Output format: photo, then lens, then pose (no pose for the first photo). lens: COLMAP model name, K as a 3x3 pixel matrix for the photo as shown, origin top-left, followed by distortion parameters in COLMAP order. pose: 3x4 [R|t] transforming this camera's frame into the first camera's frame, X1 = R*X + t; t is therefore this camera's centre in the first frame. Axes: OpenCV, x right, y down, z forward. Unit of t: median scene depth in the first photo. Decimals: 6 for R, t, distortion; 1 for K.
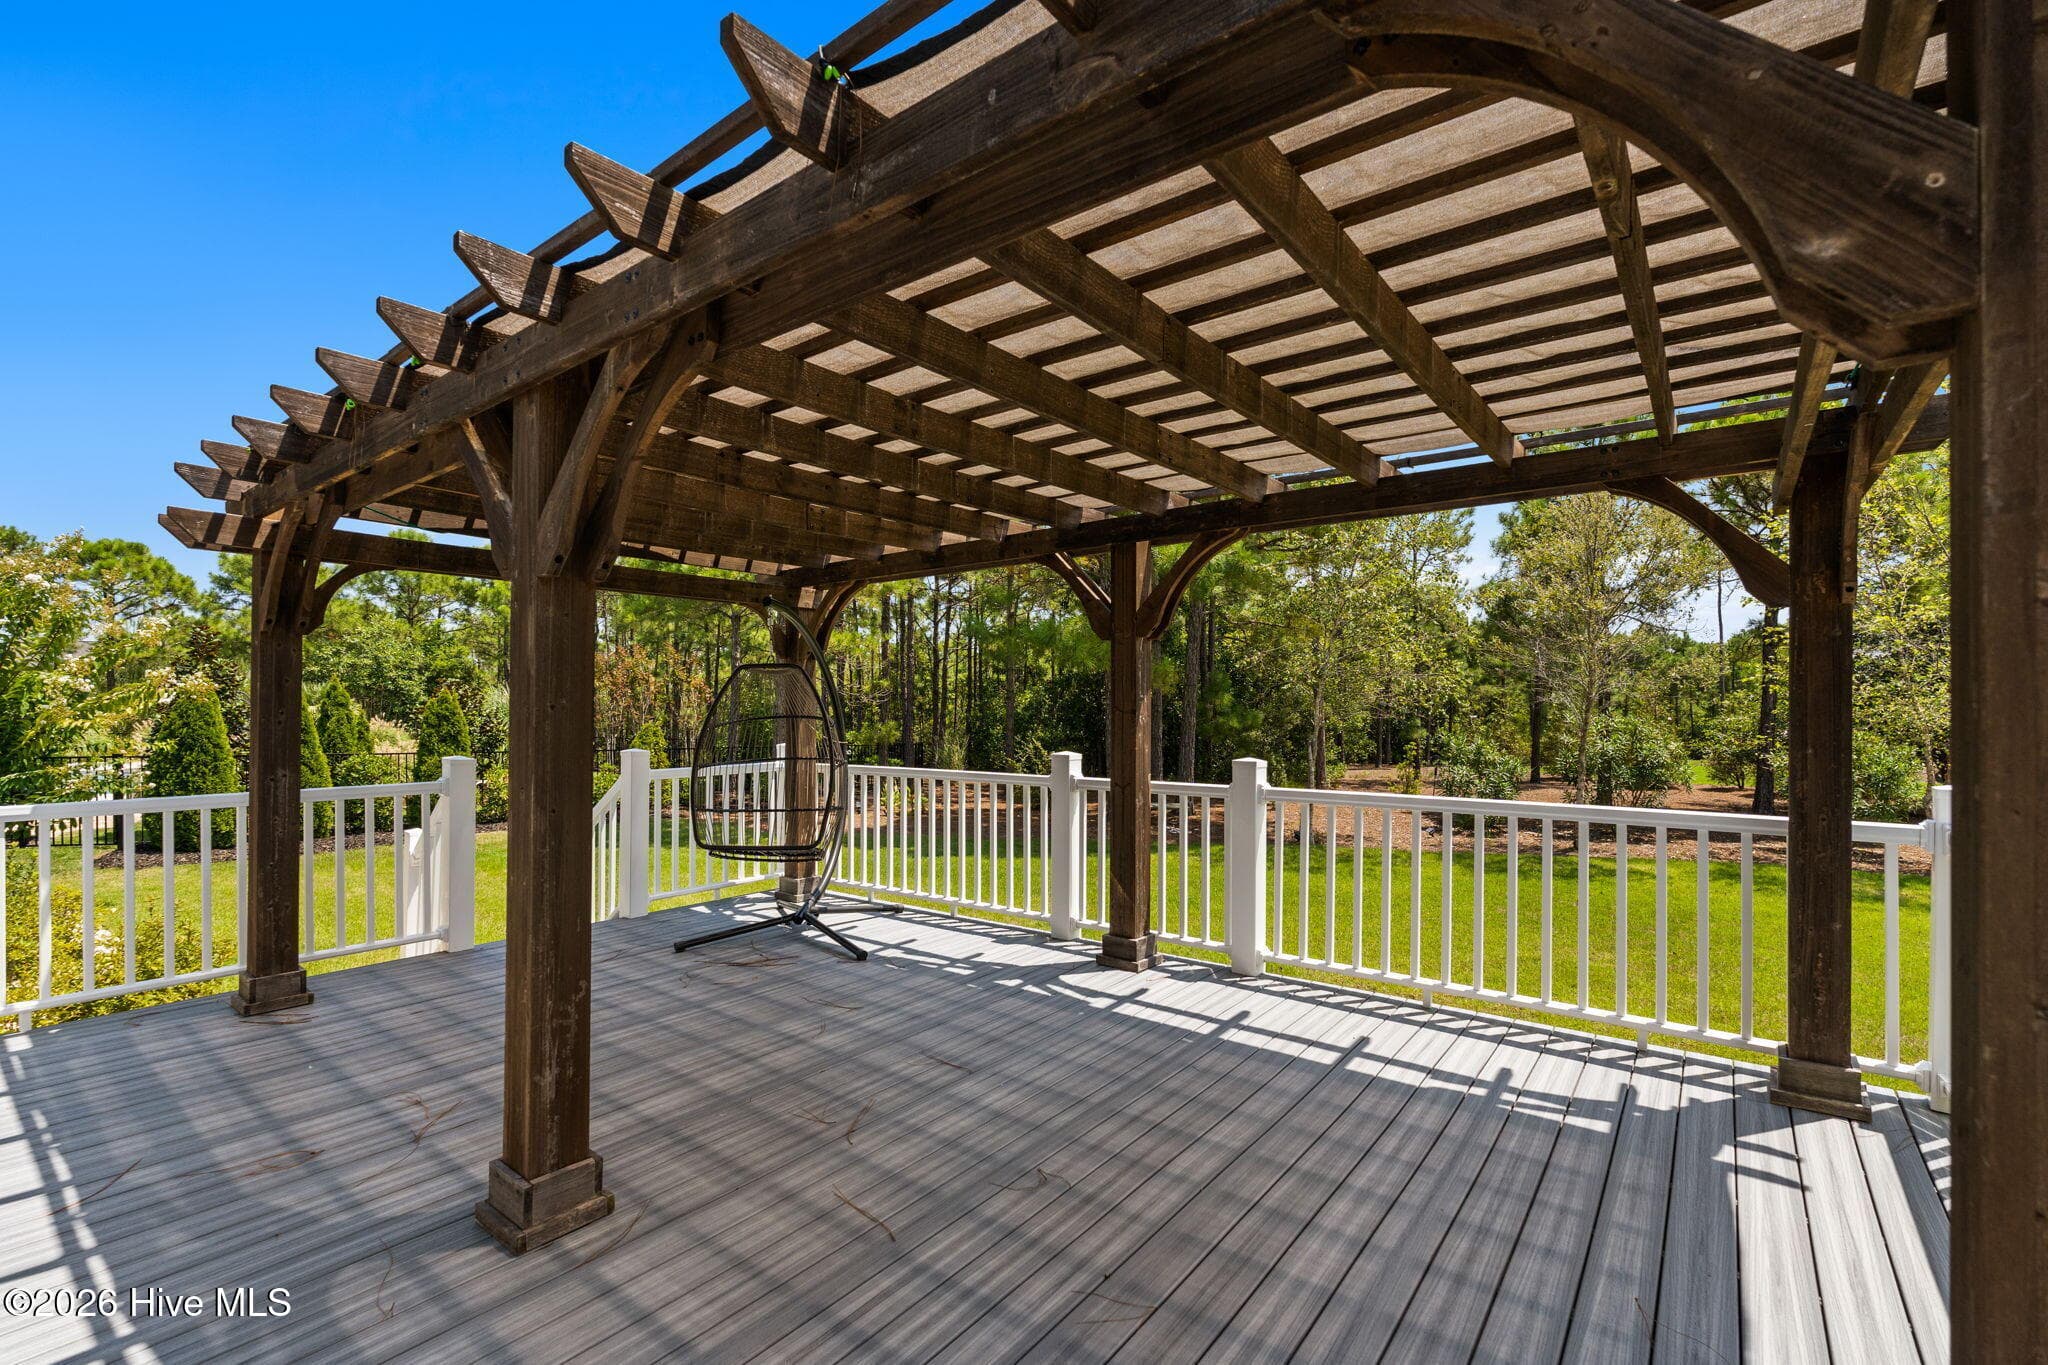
lens RADIAL K [[915.7, 0, 1024.0], [0, 915.7, 682.5], [0, 0, 1]] dist [0.005304, 0.000667]
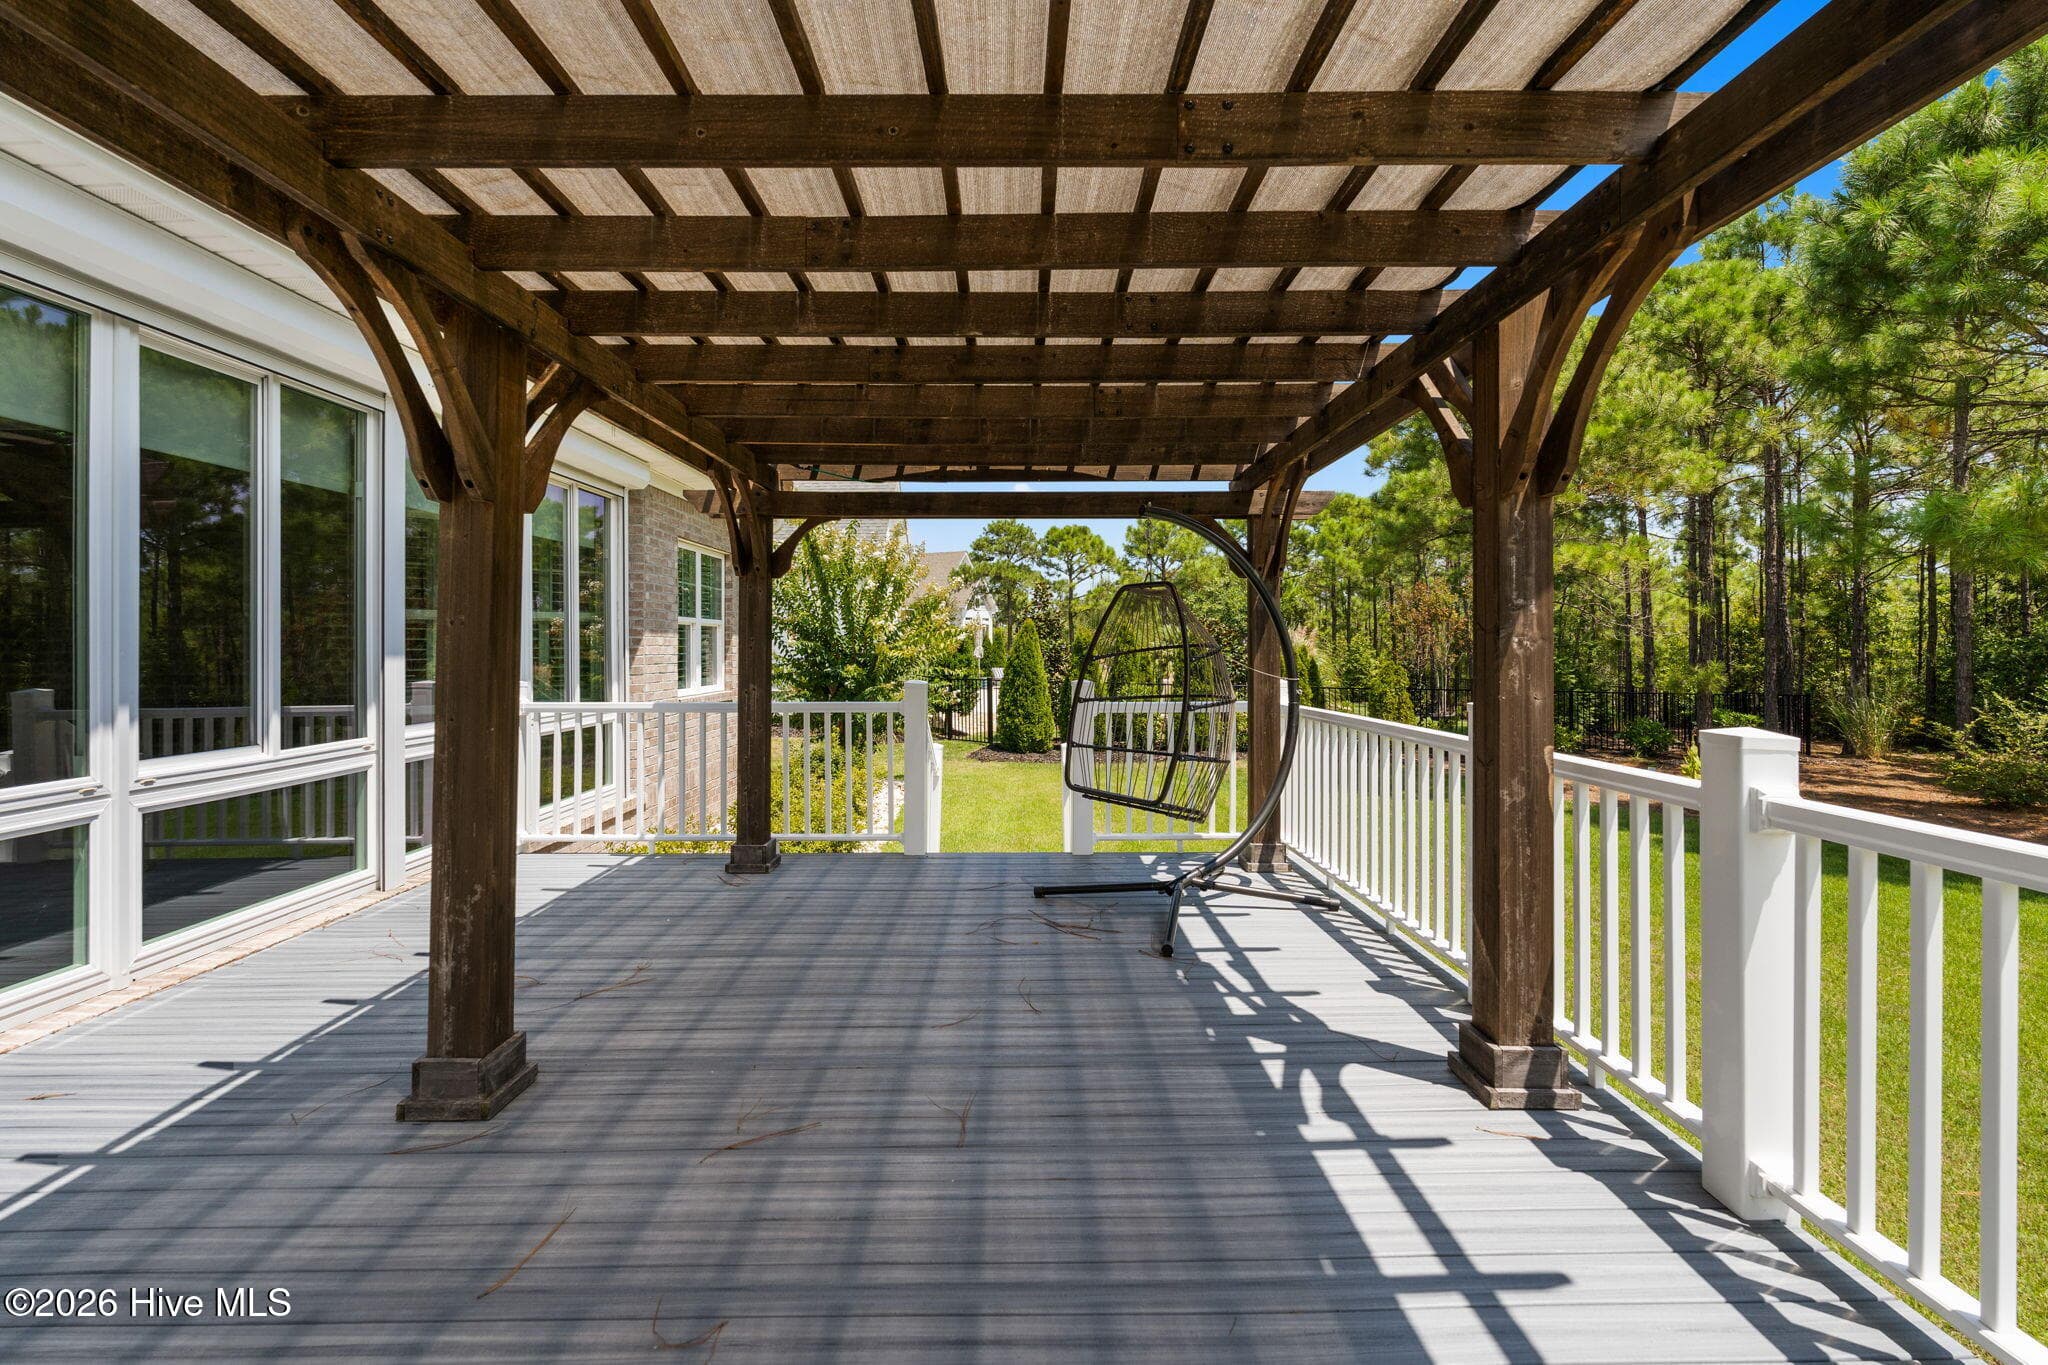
lens RADIAL K [[927.3, 0, 1004.5], [0, 927.3, 610.1], [0, 0, 1]] dist [0.001170, 0.000783]
pose [[0.622572, -0.031900, -0.781912, 0.395121], [0.021915, 0.999488, -0.023326, 0.028503], [0.782255, -0.002614, 0.622952, 0.444348]]
